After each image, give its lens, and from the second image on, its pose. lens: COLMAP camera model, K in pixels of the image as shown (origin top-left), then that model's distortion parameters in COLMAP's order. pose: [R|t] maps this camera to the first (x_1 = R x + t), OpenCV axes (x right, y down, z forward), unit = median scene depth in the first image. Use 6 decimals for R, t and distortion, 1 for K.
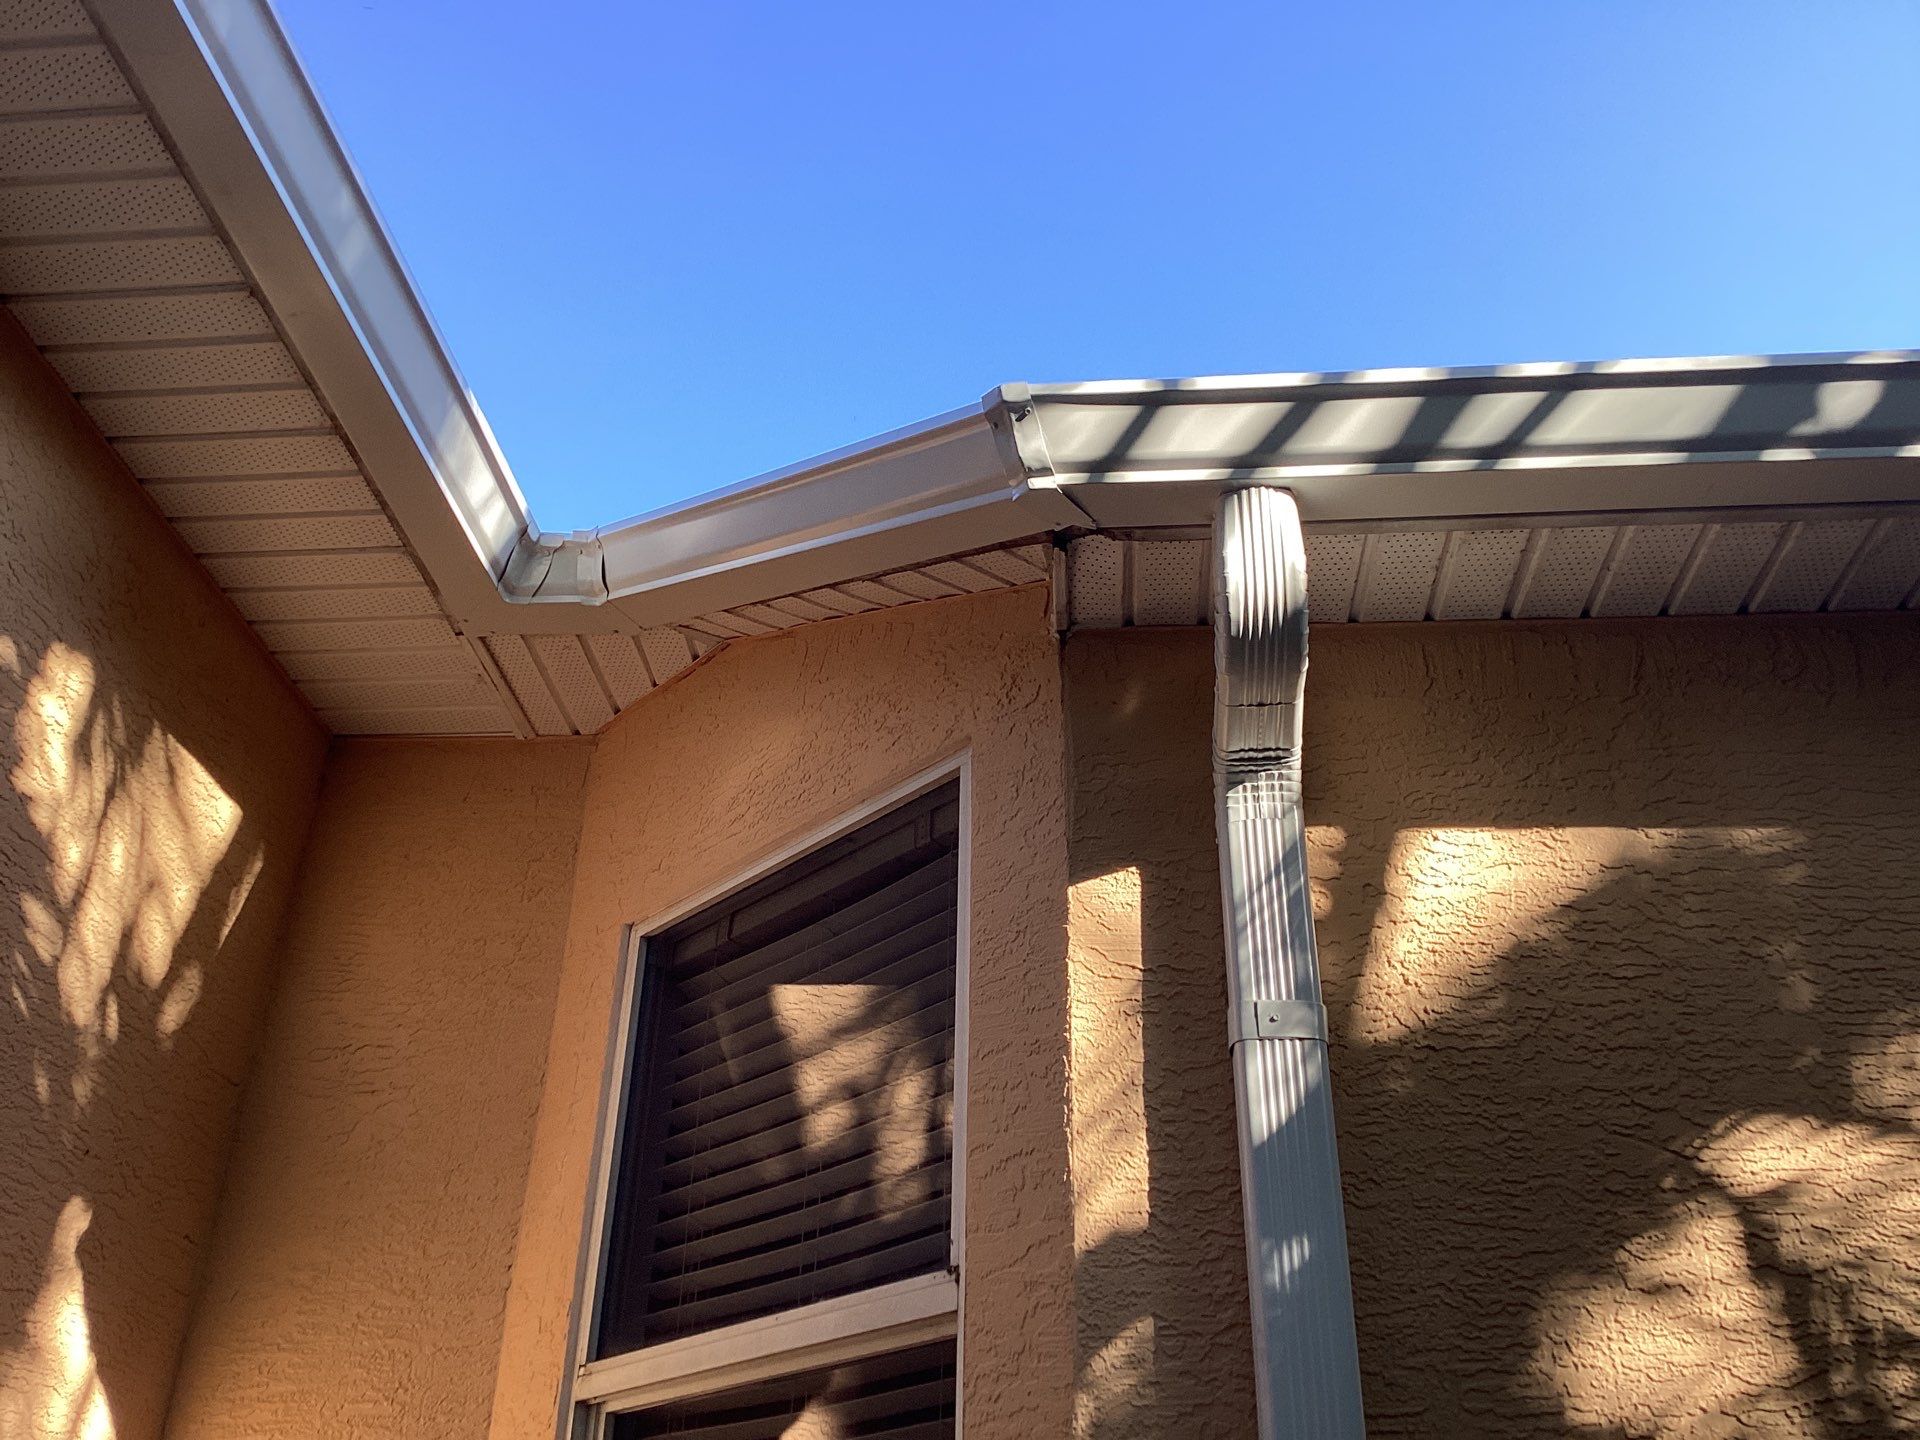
lens RADIAL K [[1719.0, 0, 951.9], [0, 1719.0, 718.2], [0, 0, 1]] dist [0.119597, -0.231568]
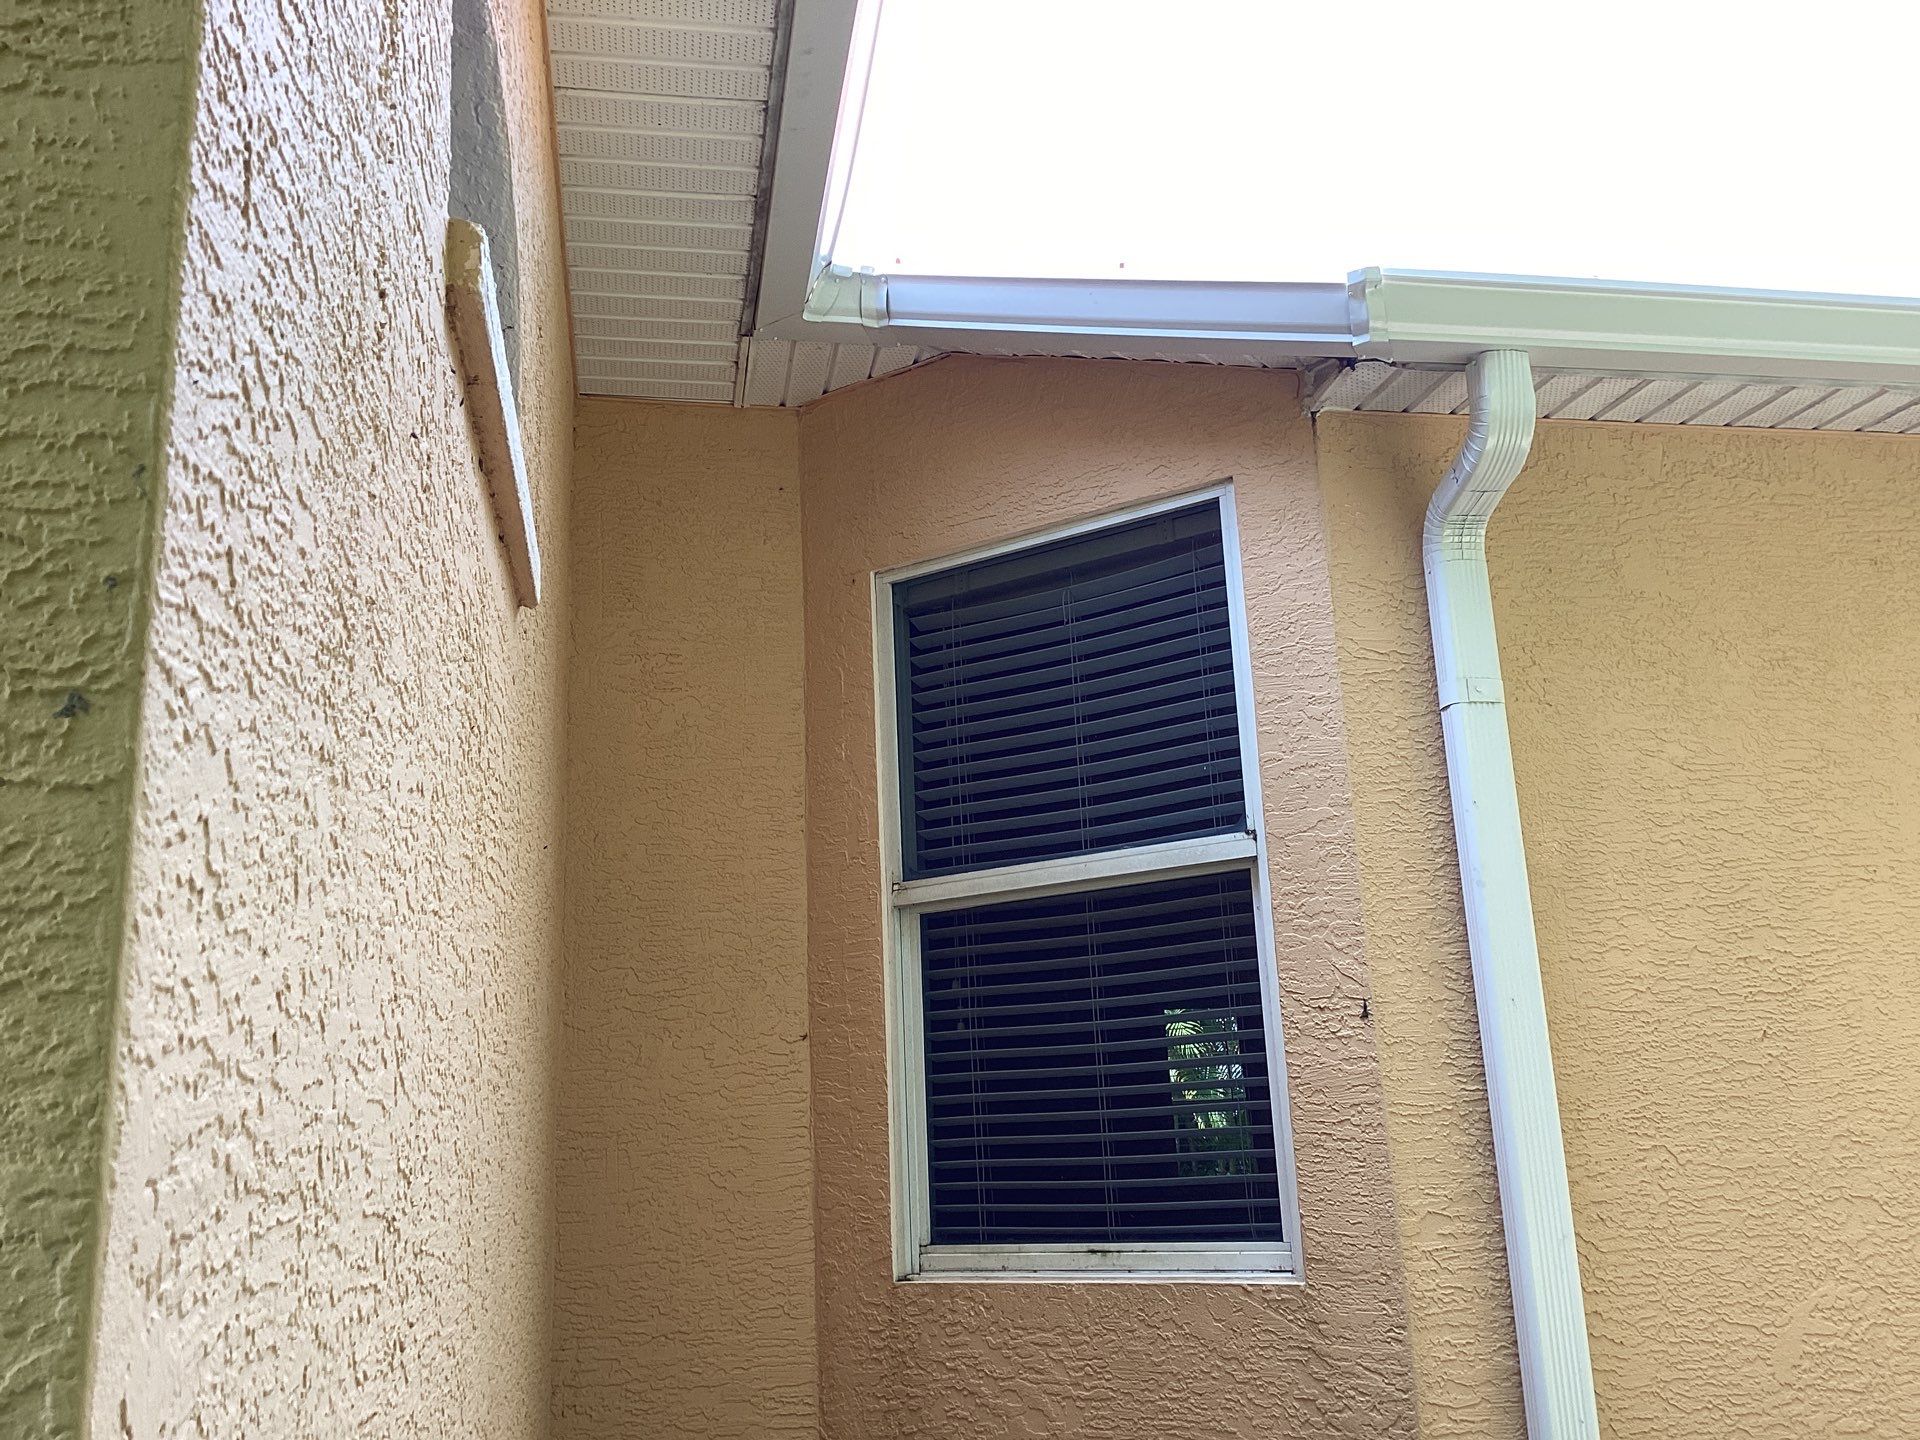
lens RADIAL K [[1712.4, 0, 952.3], [0, 1712.4, 724.4], [0, 0, 1]] dist [0.097668, -0.167613]
pose [[0.965380, 0.003609, 0.260824, -0.671691], [-0.078295, 0.957808, 0.276539, -0.193123], [-0.248821, -0.287386, 0.924931, -0.367581]]
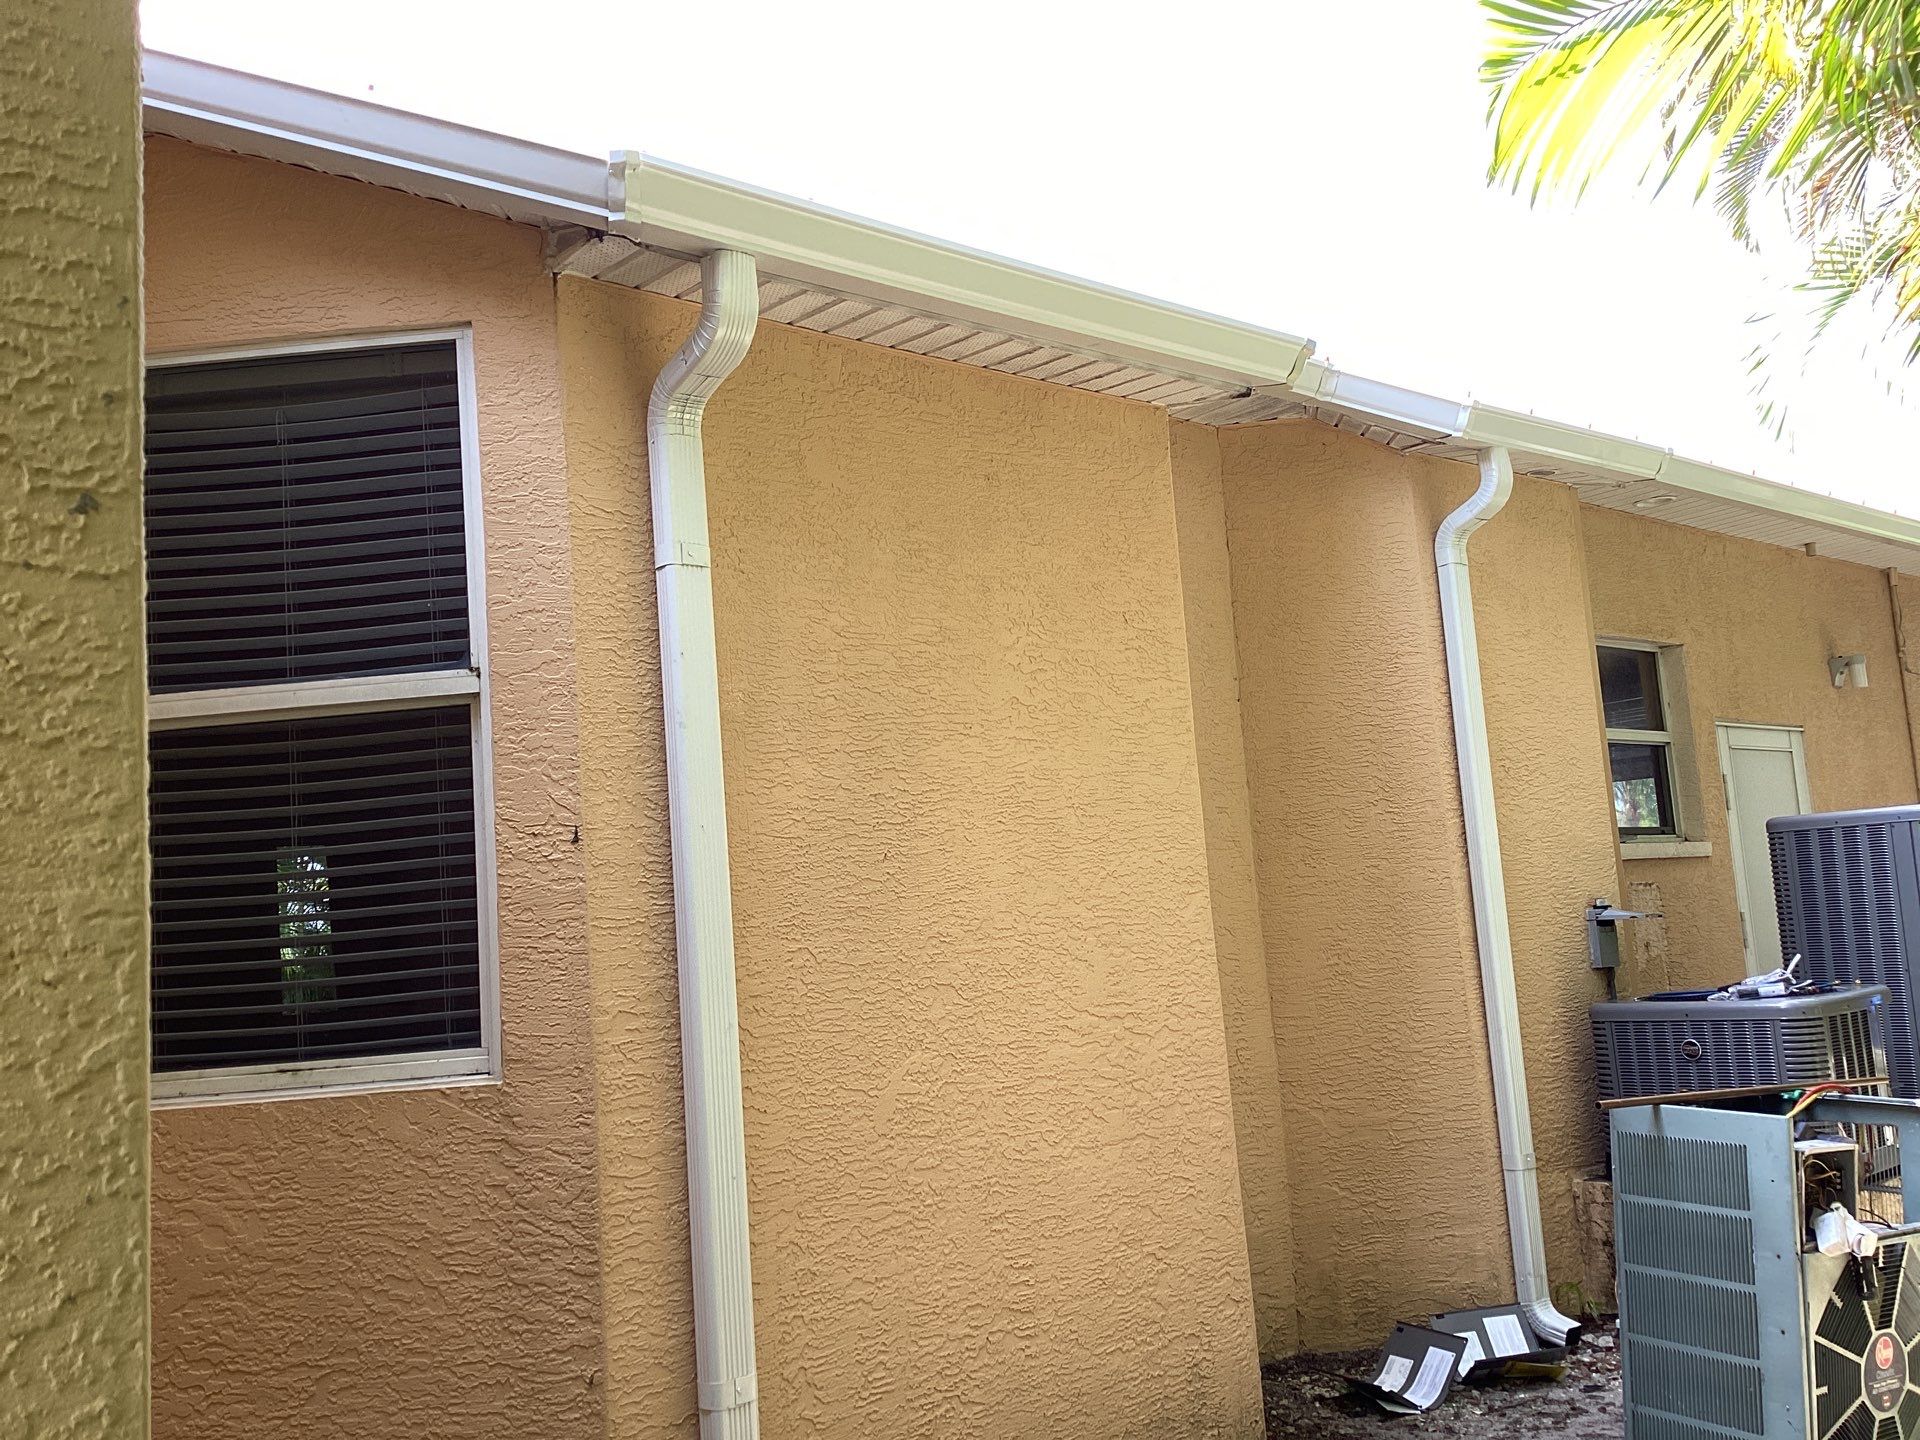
lens RADIAL K [[1714.5, 0, 931.4], [0, 1714.5, 719.0], [0, 0, 1]] dist [0.111864, -0.184682]
pose [[0.709056, 0.018629, 0.704907, -0.854574], [-0.284716, 0.922107, 0.262022, -0.200877], [-0.645118, -0.386486, 0.659129, -0.404860]]
